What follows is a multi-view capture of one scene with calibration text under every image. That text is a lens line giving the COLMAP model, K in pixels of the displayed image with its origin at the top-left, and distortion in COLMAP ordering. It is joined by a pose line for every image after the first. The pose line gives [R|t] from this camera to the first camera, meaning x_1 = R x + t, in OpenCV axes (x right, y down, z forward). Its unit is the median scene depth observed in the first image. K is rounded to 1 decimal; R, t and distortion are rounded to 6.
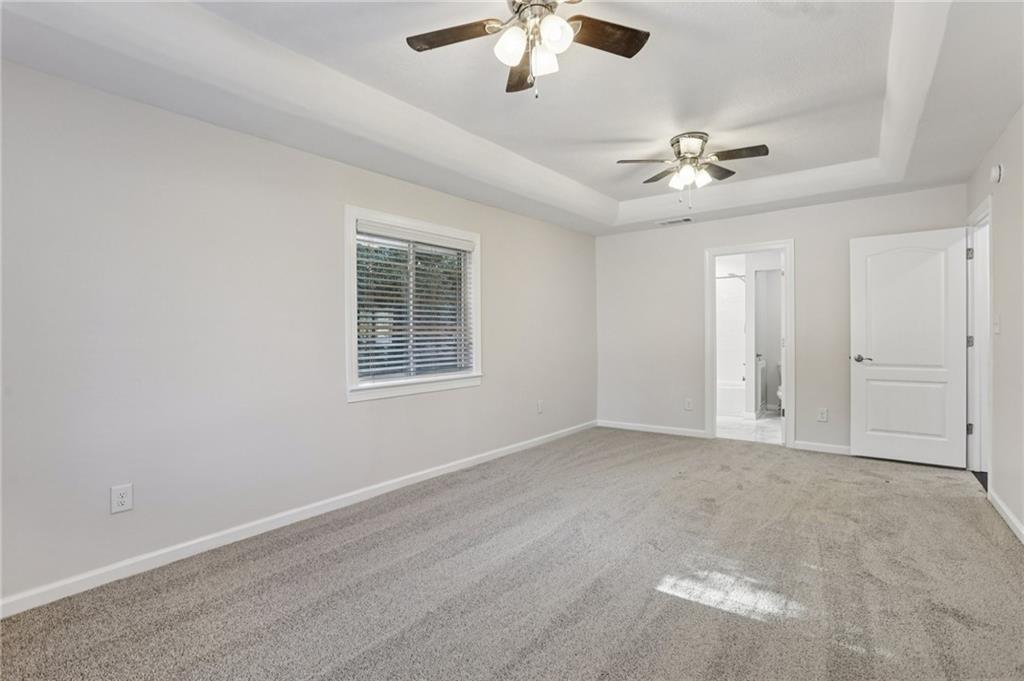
lens RADIAL K [[468.4, 0, 508.0], [0, 468.4, 340.3], [0, 0, 1]] dist [-0.043647, 0.005655]
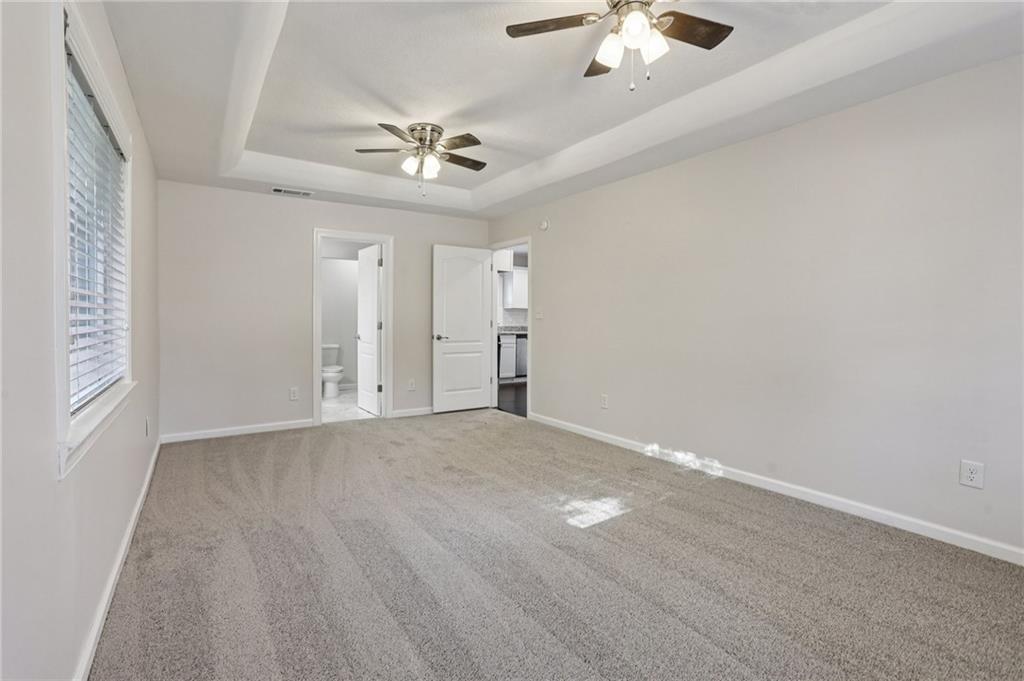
lens RADIAL K [[468.4, 0, 509.0], [0, 468.4, 330.6], [0, 0, 1]] dist [-0.043647, 0.005655]
pose [[0.324984, -0.014943, 0.945601, -0.550562], [0.005820, 0.999888, 0.013801, 0.003620], [-0.945702, 0.001018, 0.325034, 0.490047]]
